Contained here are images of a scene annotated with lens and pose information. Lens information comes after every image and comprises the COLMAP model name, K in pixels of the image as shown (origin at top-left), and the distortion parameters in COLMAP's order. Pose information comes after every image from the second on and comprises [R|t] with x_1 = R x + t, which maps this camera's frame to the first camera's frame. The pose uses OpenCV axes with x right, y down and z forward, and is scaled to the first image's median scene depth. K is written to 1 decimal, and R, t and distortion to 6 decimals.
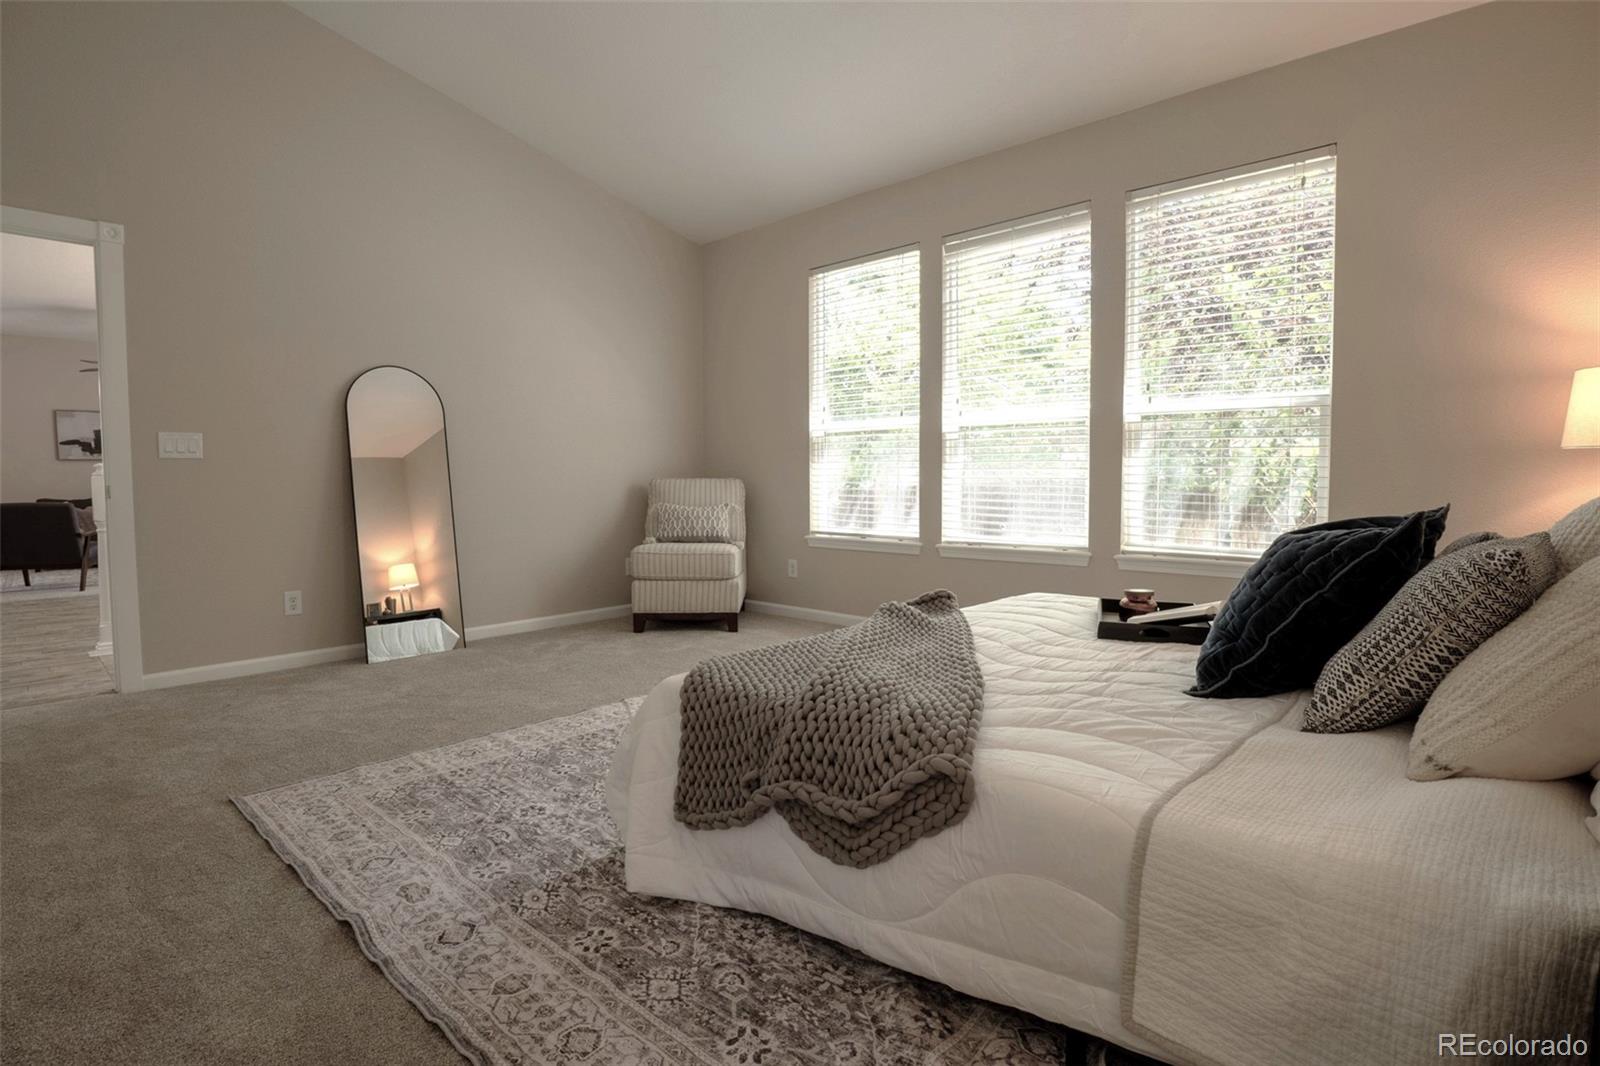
lens RADIAL K [[801.8, 0, 804.5], [0, 801.8, 523.5], [0, 0, 1]] dist [-0.009795, -0.000500]
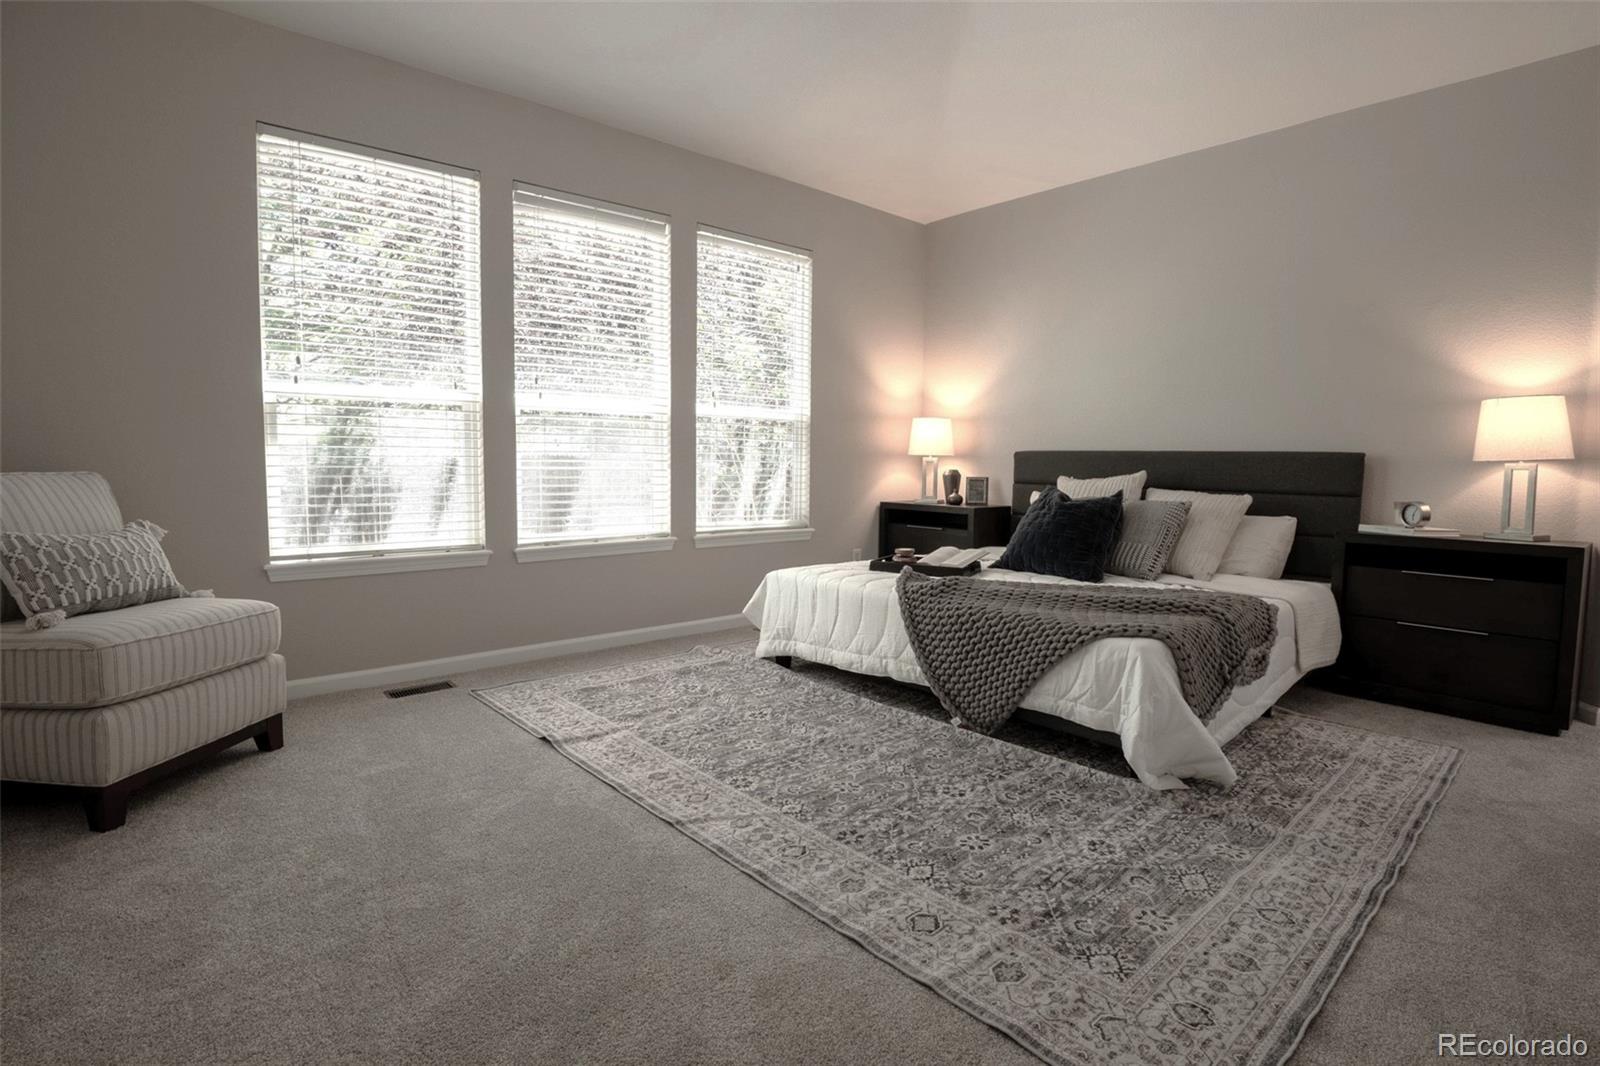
lens RADIAL K [[794.8, 0, 800.0], [0, 794.8, 533.0], [0, 0, 1]] dist [-0.048579, -0.000015]
pose [[0.081622, -0.078405, 0.993575, -0.839294], [0.052858, 0.995838, 0.074241, -0.048053], [-0.995261, 0.046459, 0.085427, 0.866758]]
